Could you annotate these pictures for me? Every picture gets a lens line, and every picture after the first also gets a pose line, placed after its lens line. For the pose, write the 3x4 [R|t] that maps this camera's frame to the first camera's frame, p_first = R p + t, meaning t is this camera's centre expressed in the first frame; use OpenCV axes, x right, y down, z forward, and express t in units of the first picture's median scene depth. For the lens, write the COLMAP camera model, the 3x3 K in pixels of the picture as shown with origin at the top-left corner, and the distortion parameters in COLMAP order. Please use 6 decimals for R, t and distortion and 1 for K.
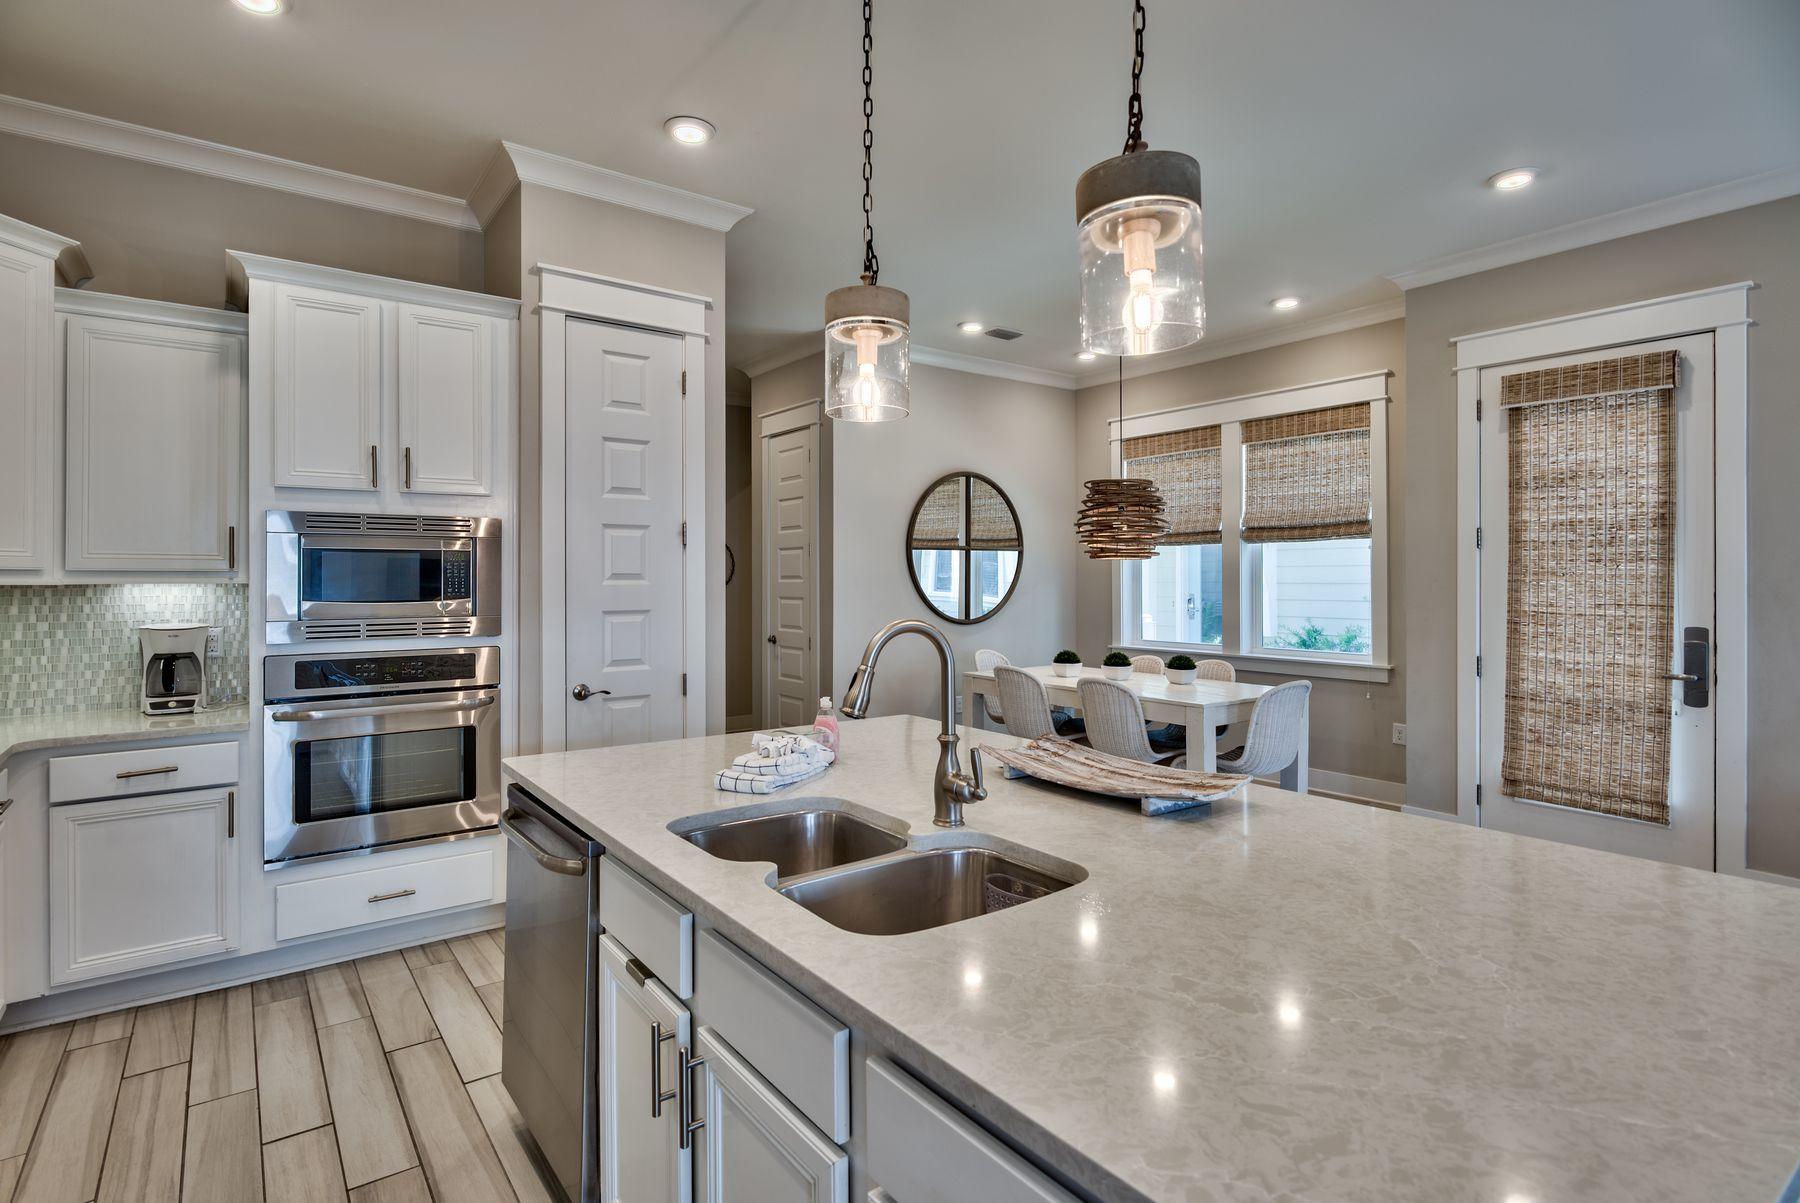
lens RADIAL K [[904.1, 0, 898.2], [0, 904.1, 573.3], [0, 0, 1]] dist [-0.003397, -0.000676]
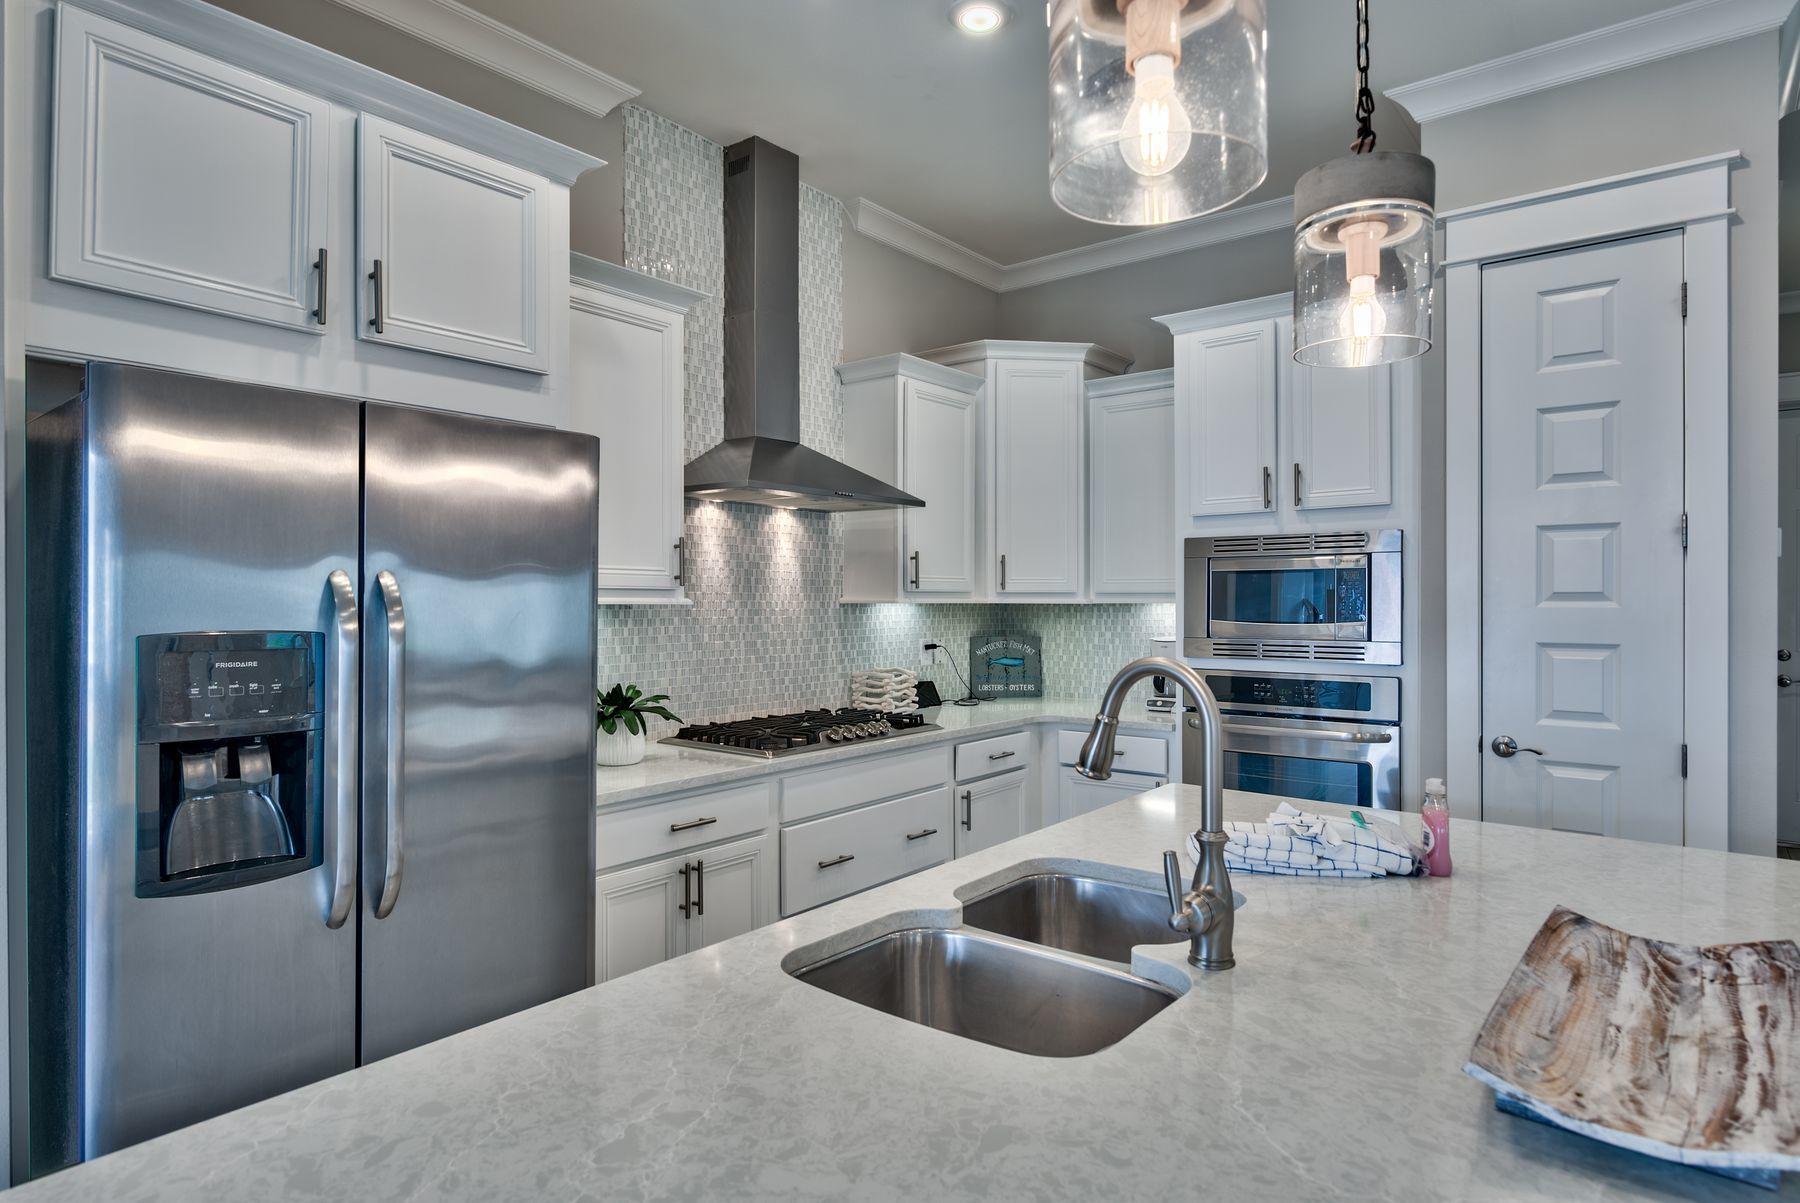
lens RADIAL K [[1012.3, 0, 900.0], [0, 1012.3, 601.5], [0, 0, 1]] dist [0.000243, 0.000676]
pose [[0.237343, 0.003941, -0.971418, 0.337957], [0.006447, 0.999963, 0.005632, -0.000457], [0.971405, -0.007600, 0.237308, 0.271423]]
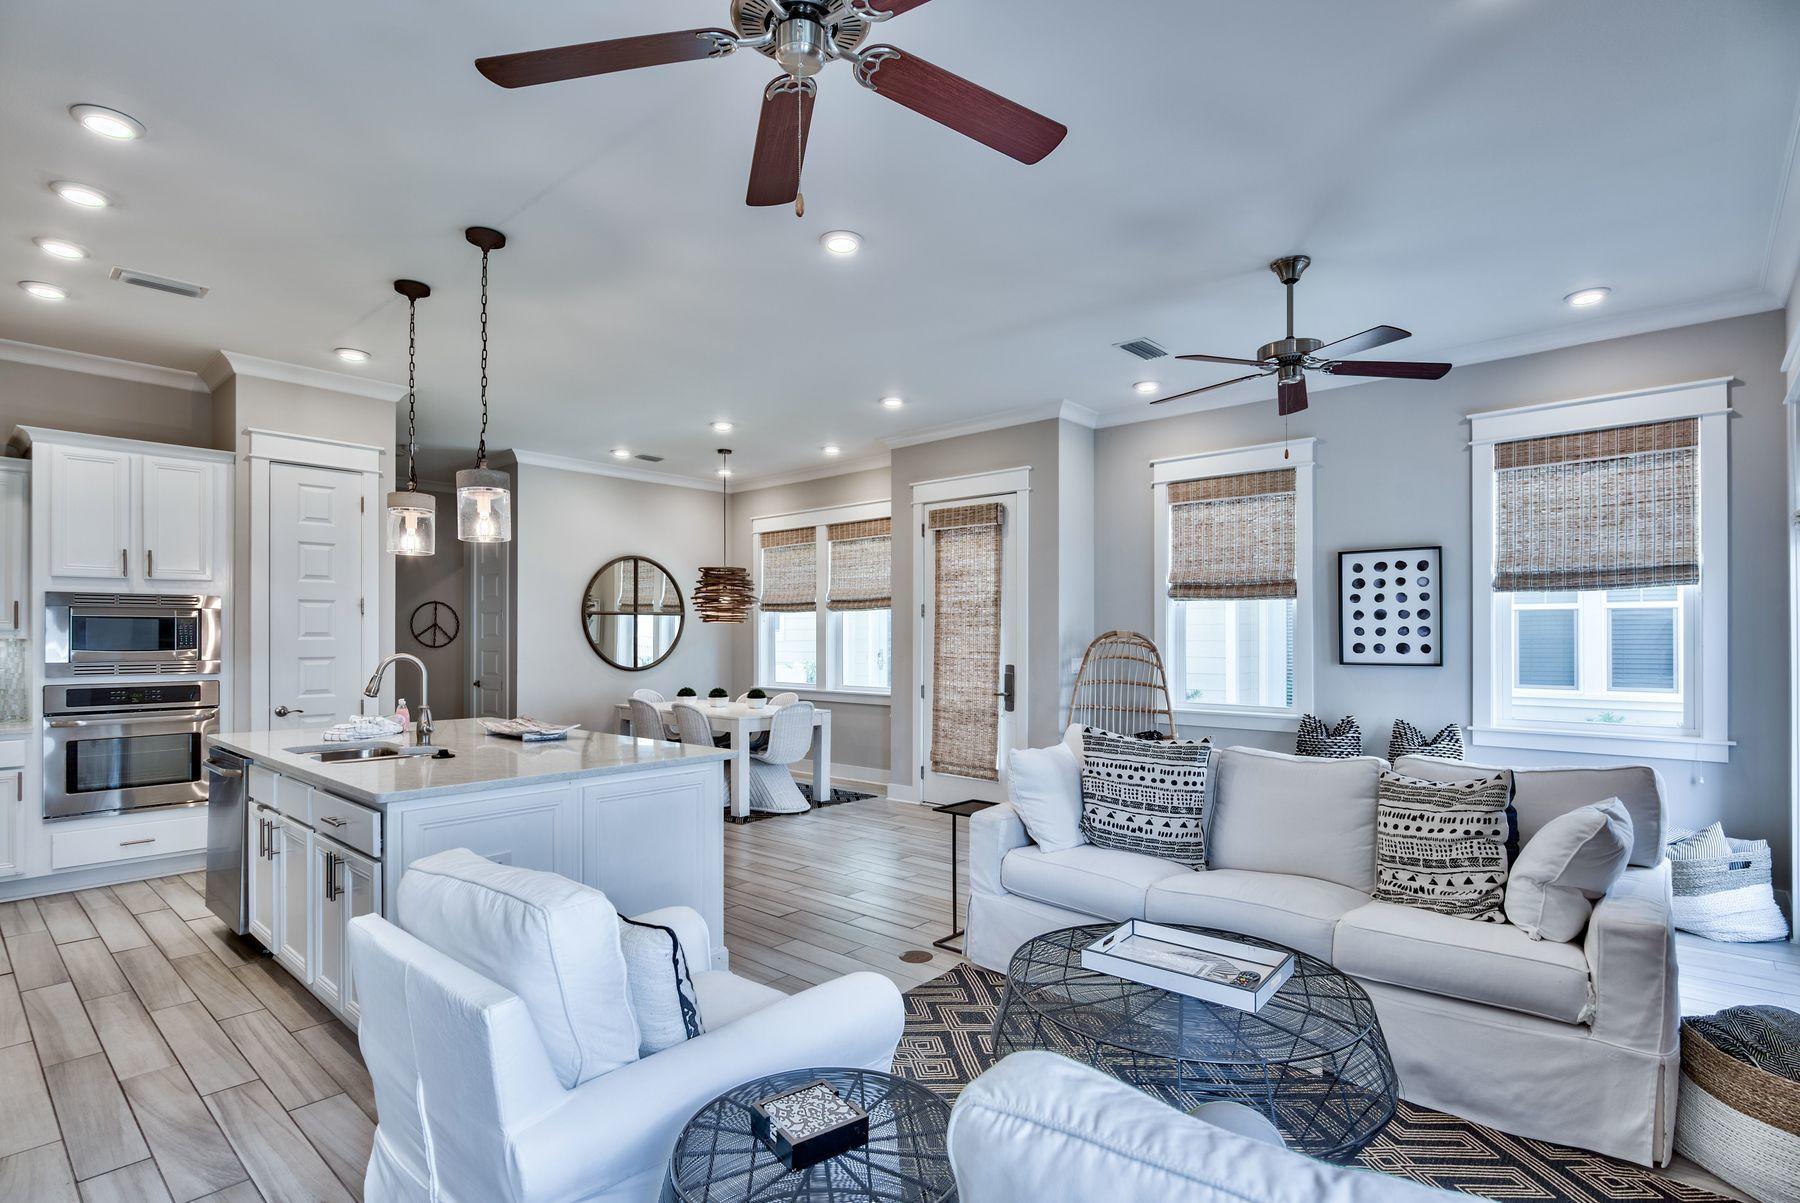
lens RADIAL K [[889.3, 0, 897.1], [0, 889.3, 631.0], [0, 0, 1]] dist [-0.004021, -0.000874]
pose [[0.980376, 0.001907, 0.197127, 0.335855], [-0.001687, 0.999998, -0.001281, -0.001699], [-0.197129, 0.000923, 0.980377, -0.602477]]
